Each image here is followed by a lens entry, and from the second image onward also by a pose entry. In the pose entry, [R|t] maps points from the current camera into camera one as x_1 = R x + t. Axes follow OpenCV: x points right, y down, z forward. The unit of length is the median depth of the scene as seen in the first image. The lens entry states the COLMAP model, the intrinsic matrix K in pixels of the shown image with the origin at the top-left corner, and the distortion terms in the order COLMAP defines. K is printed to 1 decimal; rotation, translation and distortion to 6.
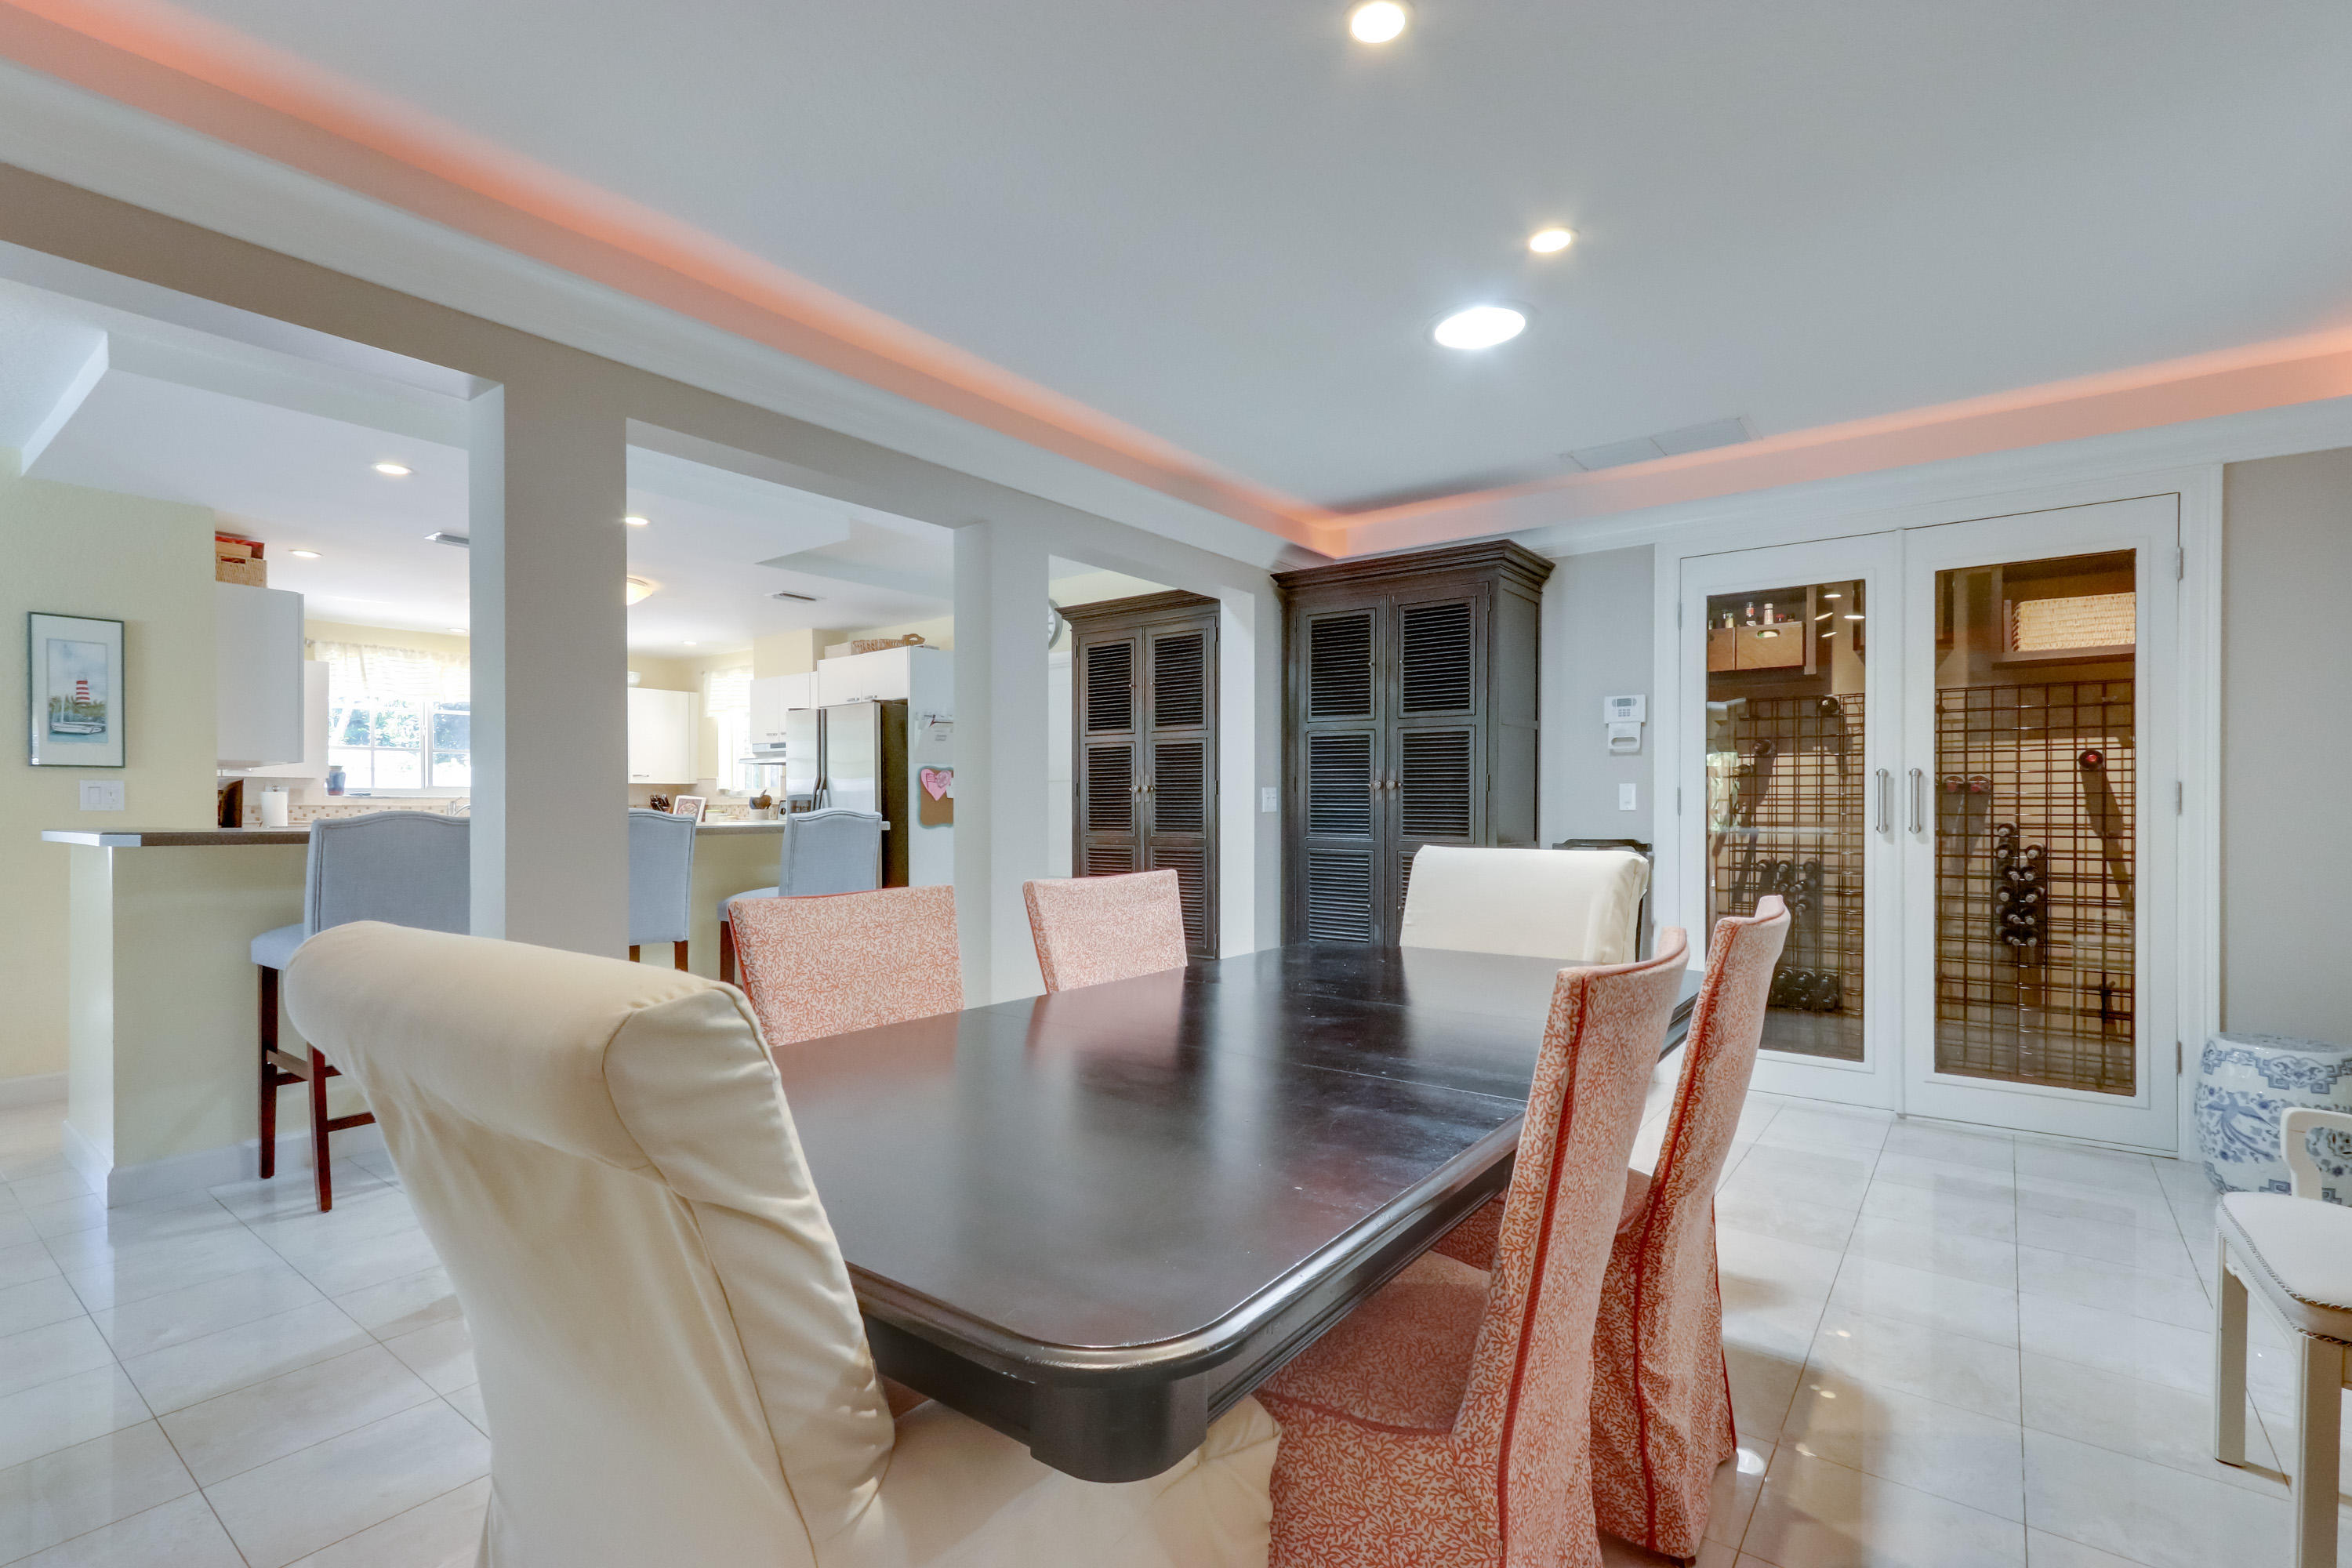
lens RADIAL K [[1079.3, 0, 1177.2], [0, 1079.3, 812.2], [0, 0, 1]] dist [0.001223, 0.004790]
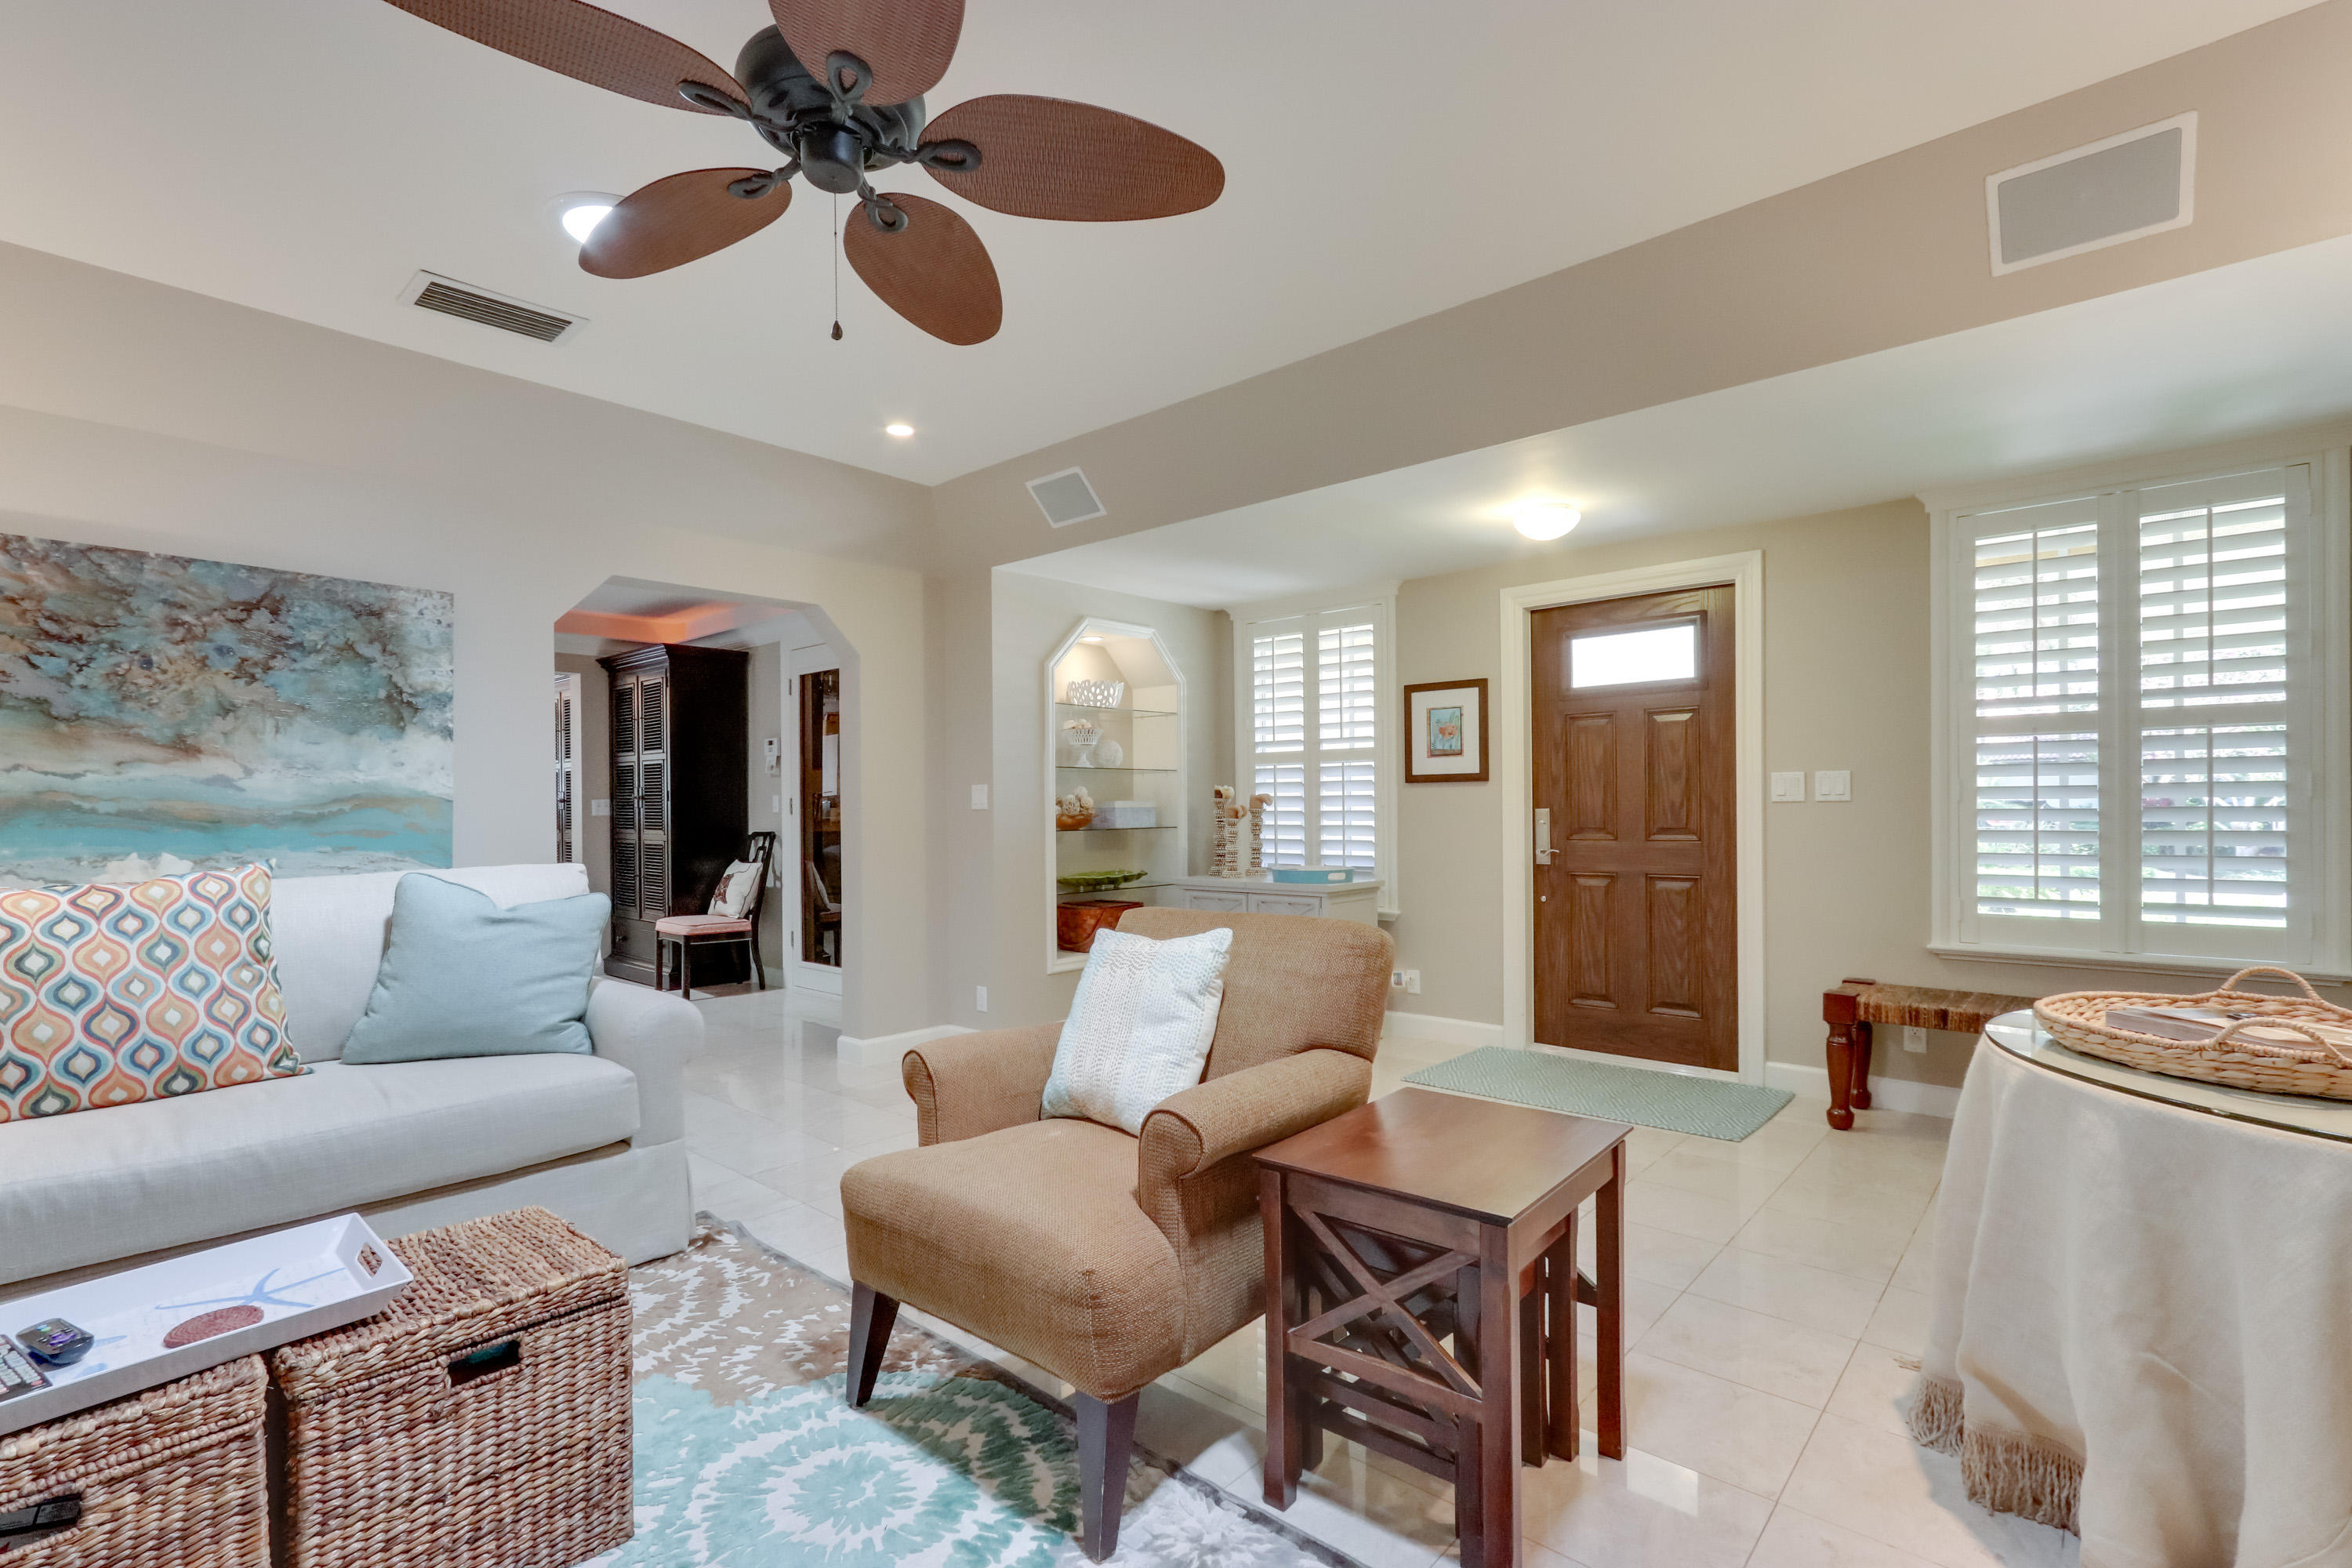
lens RADIAL K [[1079.3, 0, 1177.2], [0, 1079.3, 812.2], [0, 0, 1]] dist [0.001223, 0.004790]
pose [[0.997451, -0.010253, -0.070617, 1.113220], [0.010377, 0.999945, 0.001385, 0.001073], [0.070599, -0.002114, 0.997503, -0.502648]]
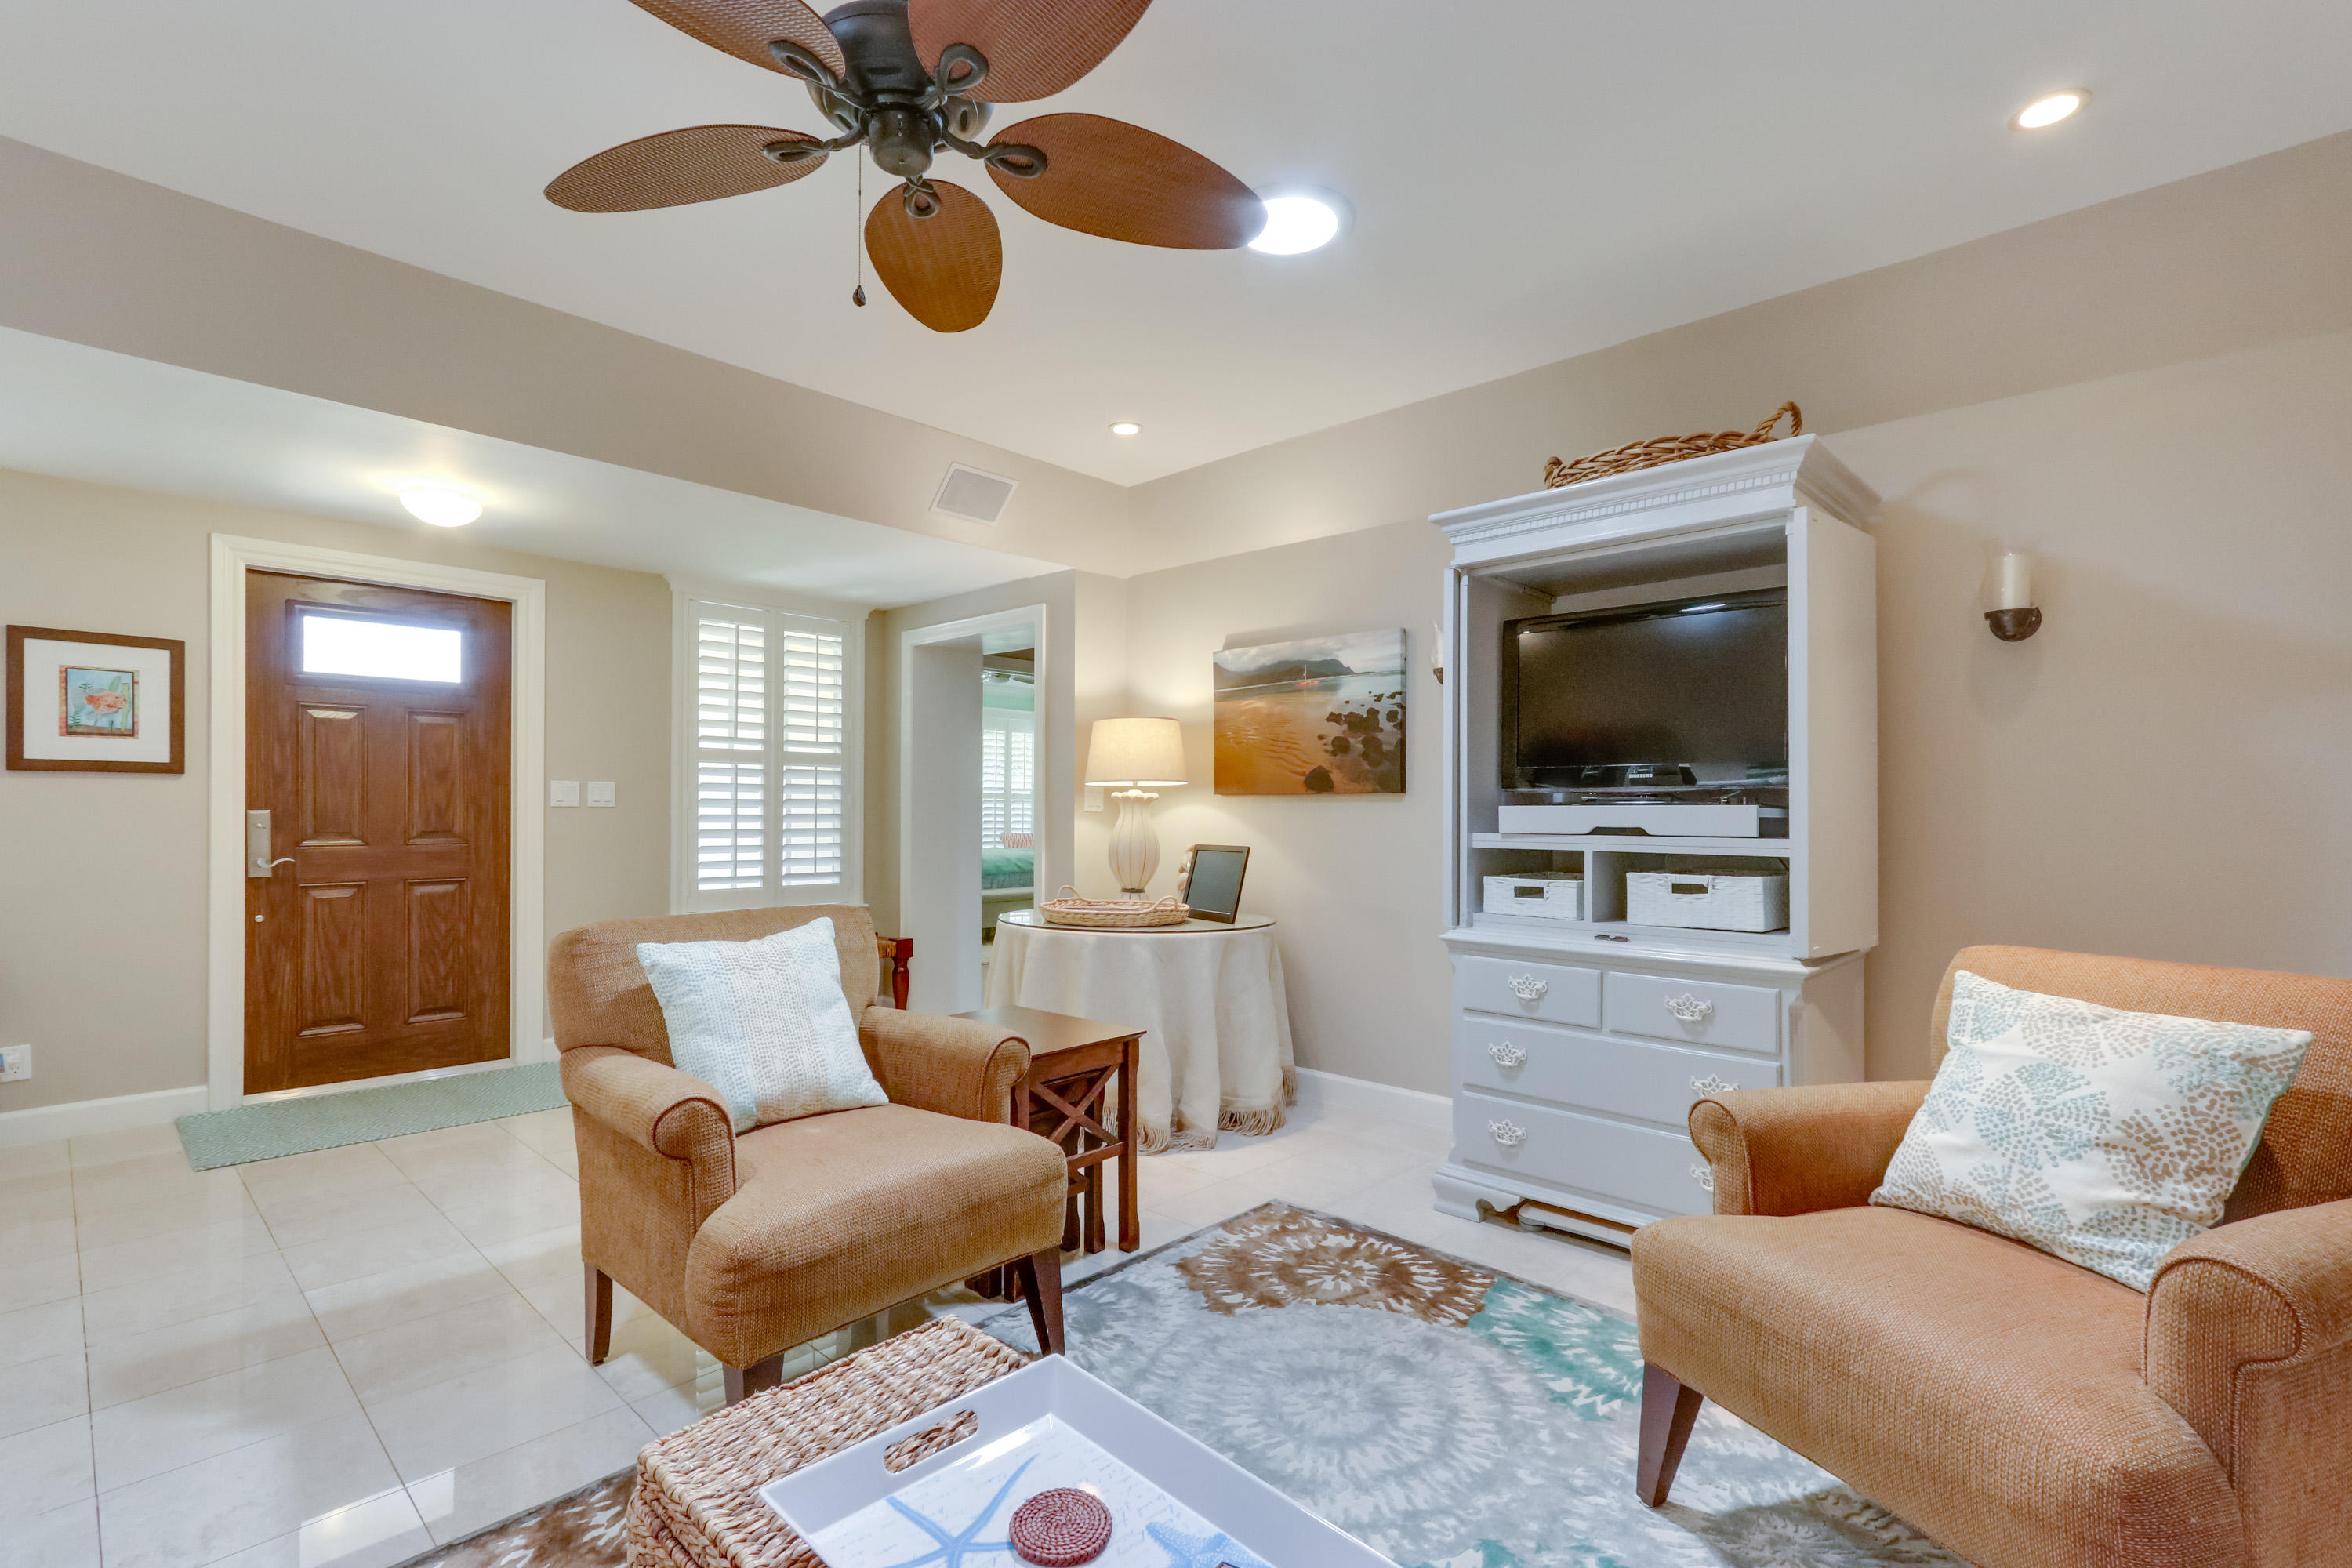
lens RADIAL K [[1036.1, 0, 1165.7], [0, 1036.1, 808.6], [0, 0, 1]] dist [-0.002216, -0.000510]
pose [[0.110952, 0.008042, 0.993793, 0.619303], [0.003592, 0.999957, -0.008493, 0.011706], [-0.993819, 0.004512, 0.110919, -0.237164]]
